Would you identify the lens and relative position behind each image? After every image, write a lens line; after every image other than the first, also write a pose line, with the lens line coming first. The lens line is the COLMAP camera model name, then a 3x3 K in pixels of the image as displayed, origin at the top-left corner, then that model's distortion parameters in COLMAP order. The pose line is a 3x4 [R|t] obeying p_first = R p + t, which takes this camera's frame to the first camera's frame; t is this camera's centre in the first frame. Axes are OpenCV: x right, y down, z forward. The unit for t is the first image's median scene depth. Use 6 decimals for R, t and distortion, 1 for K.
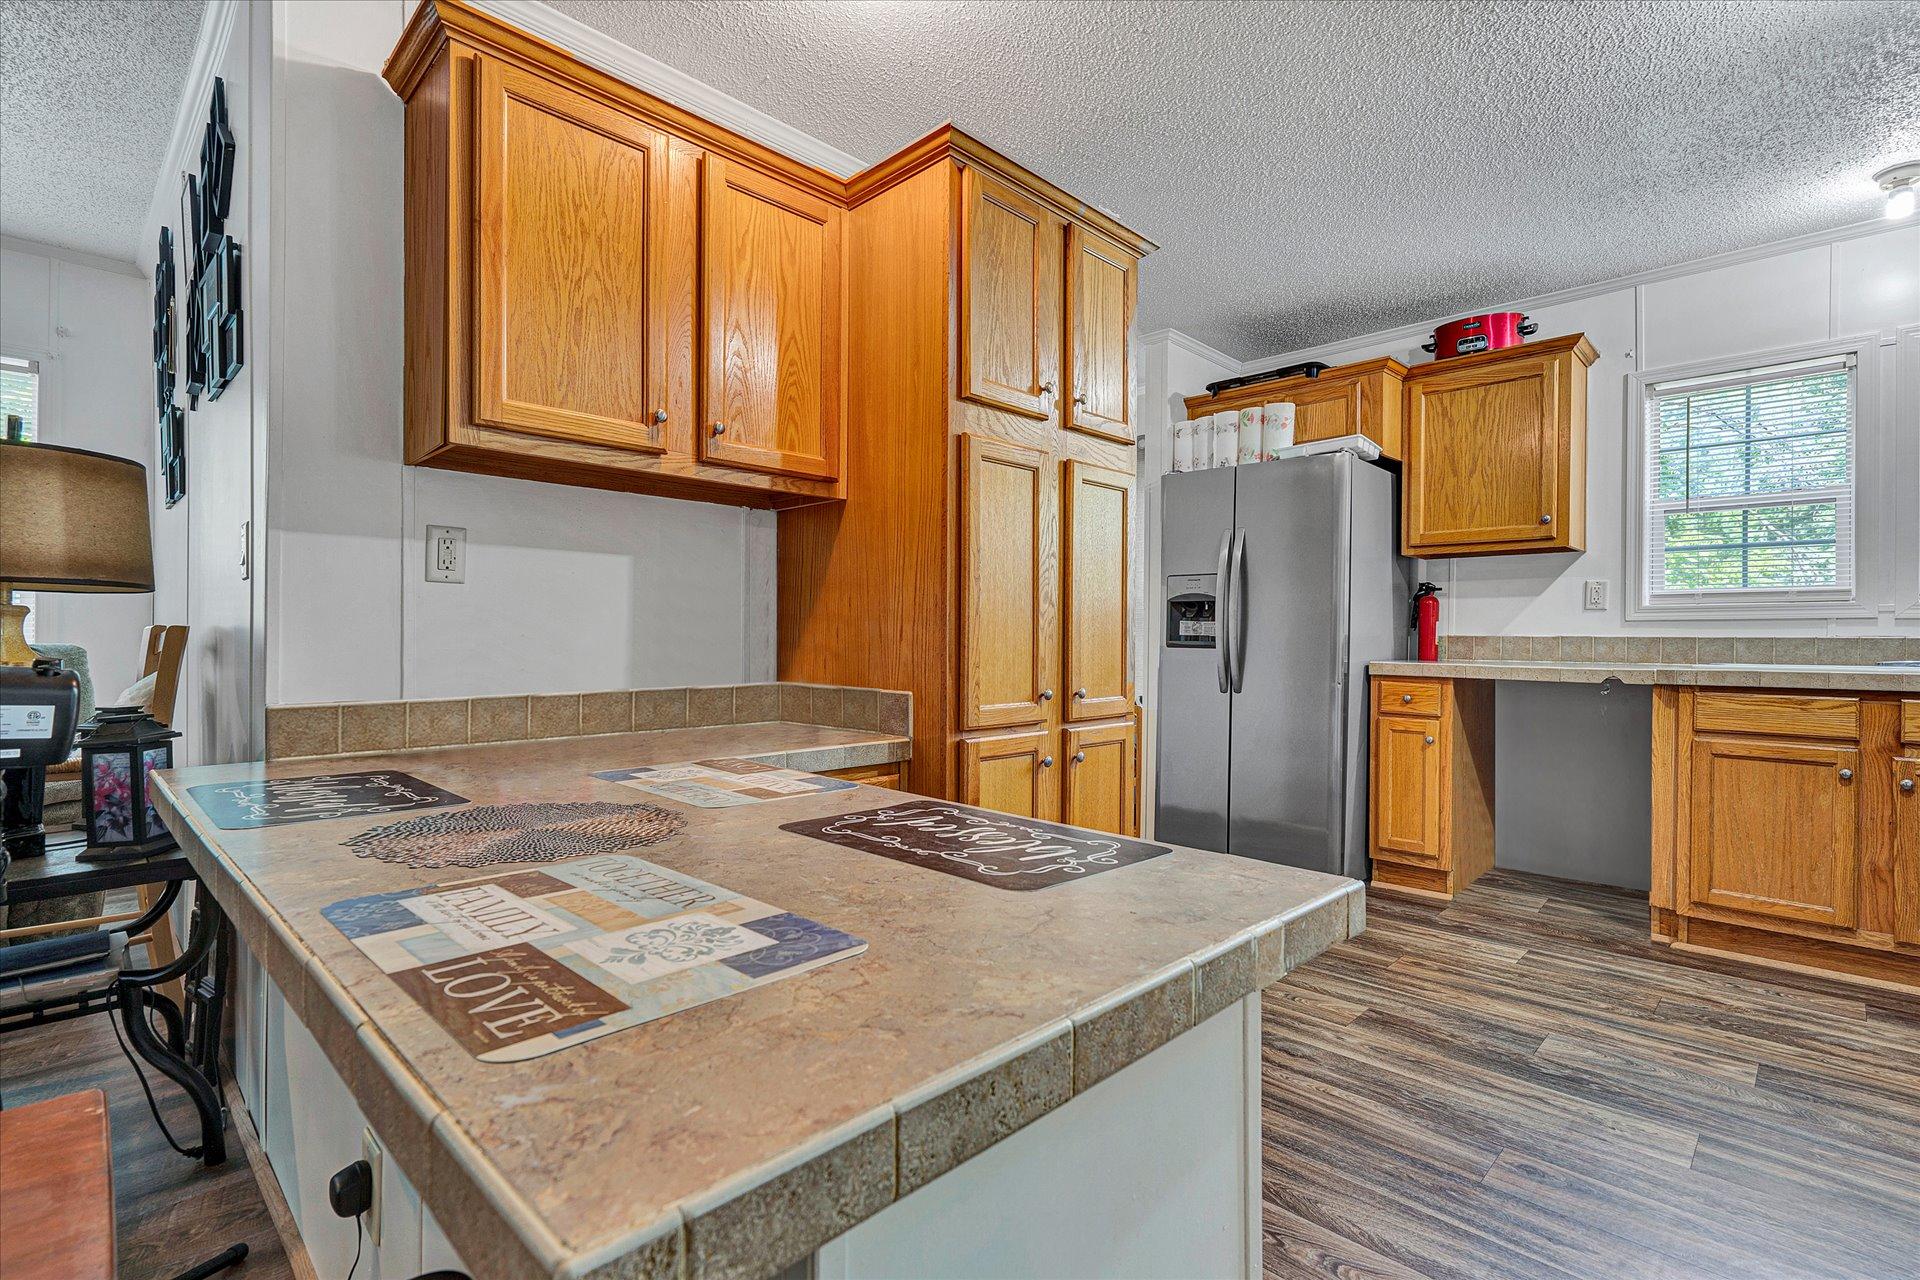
lens RADIAL K [[900.2, 0, 962.0], [0, 900.2, 641.4], [0, 0, 1]] dist [0.002817, 0.000420]
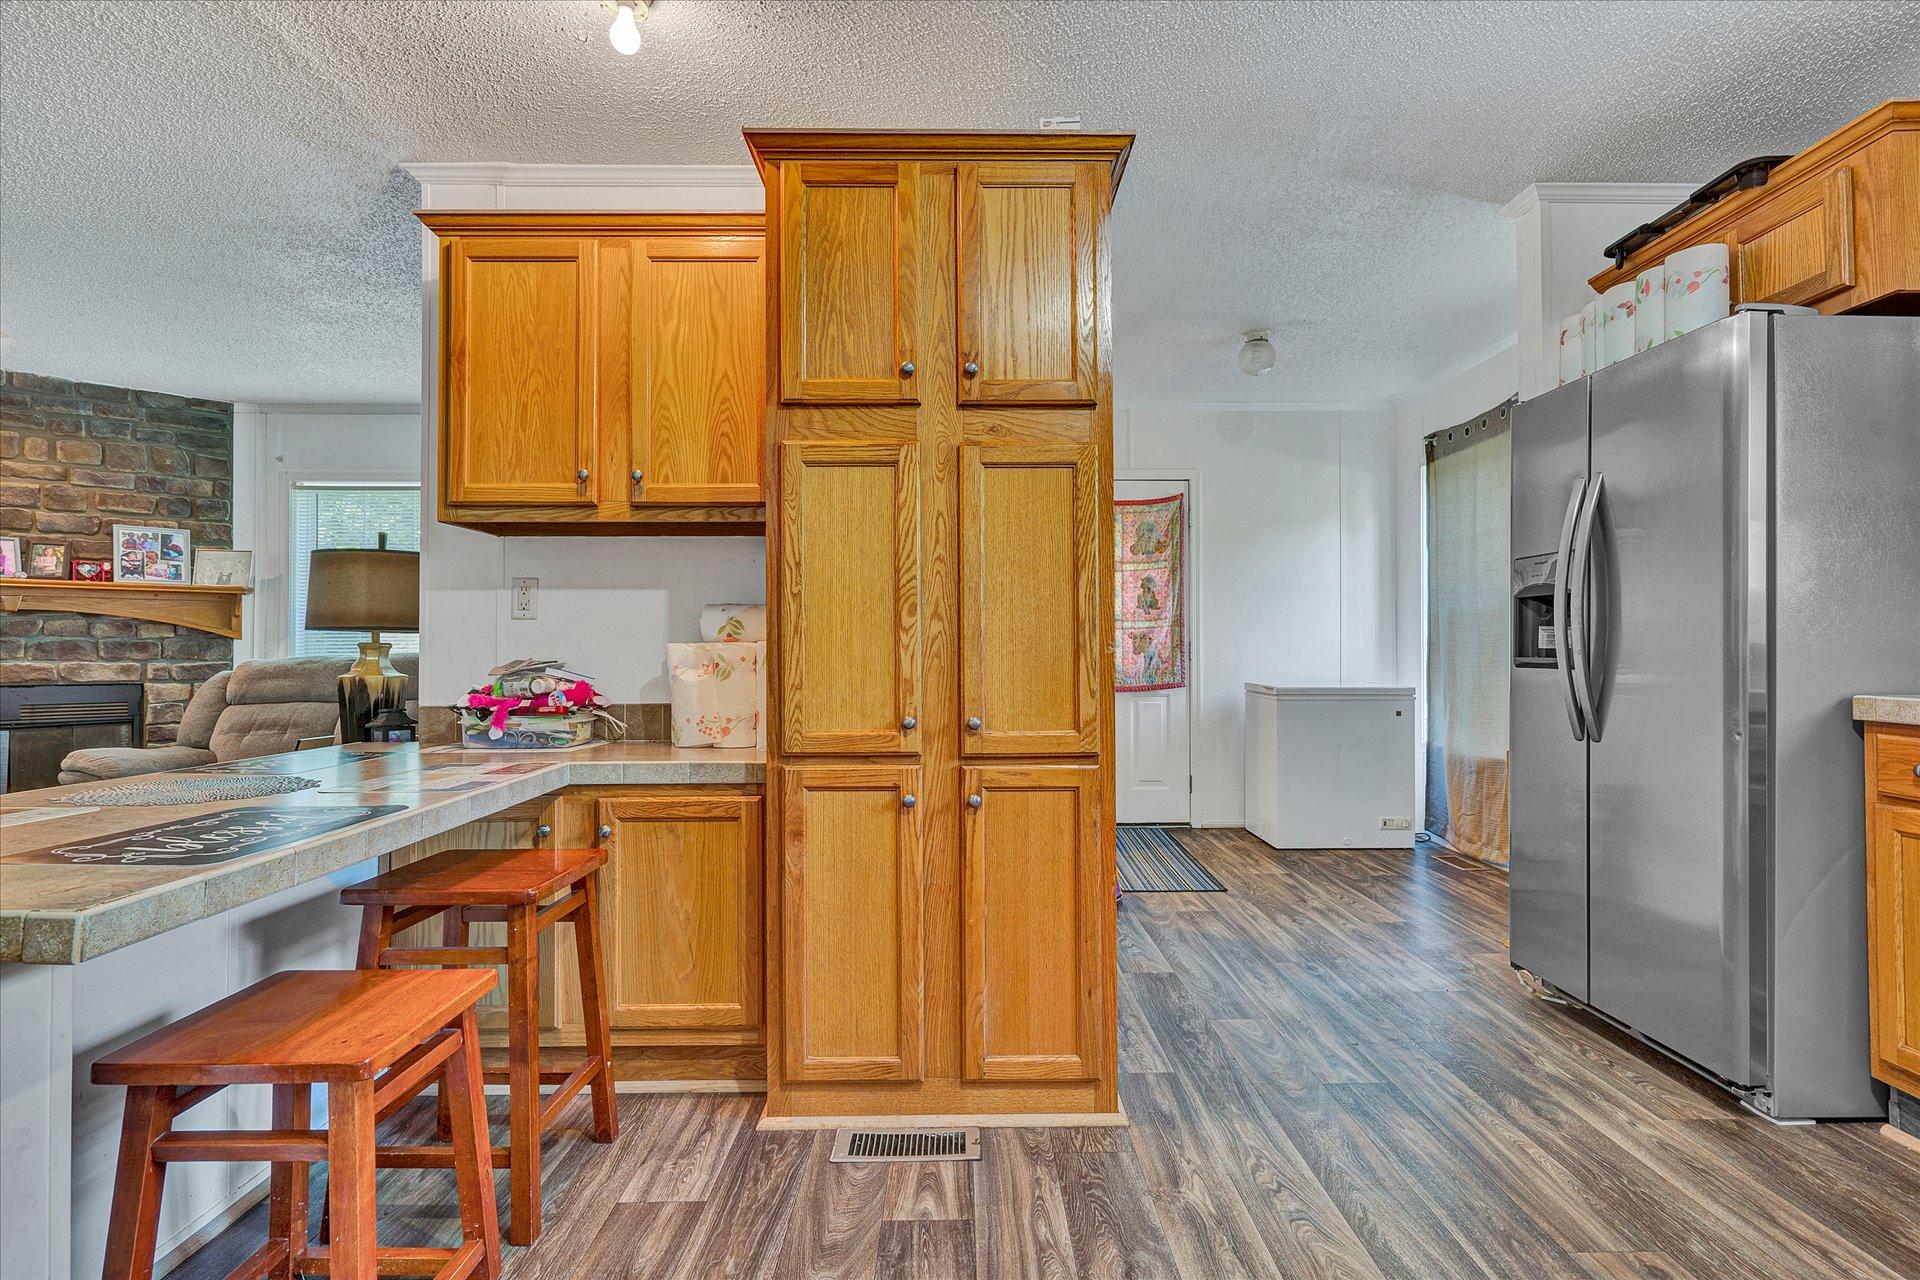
lens RADIAL K [[946.0, 0, 968.4], [0, 946.0, 639.4], [0, 0, 1]] dist [0.003031, 0.000855]
pose [[0.707239, -0.019071, -0.706717, 0.806307], [0.005846, 0.999760, -0.021128, -0.001733], [0.706950, 0.010811, 0.707181, 0.418983]]
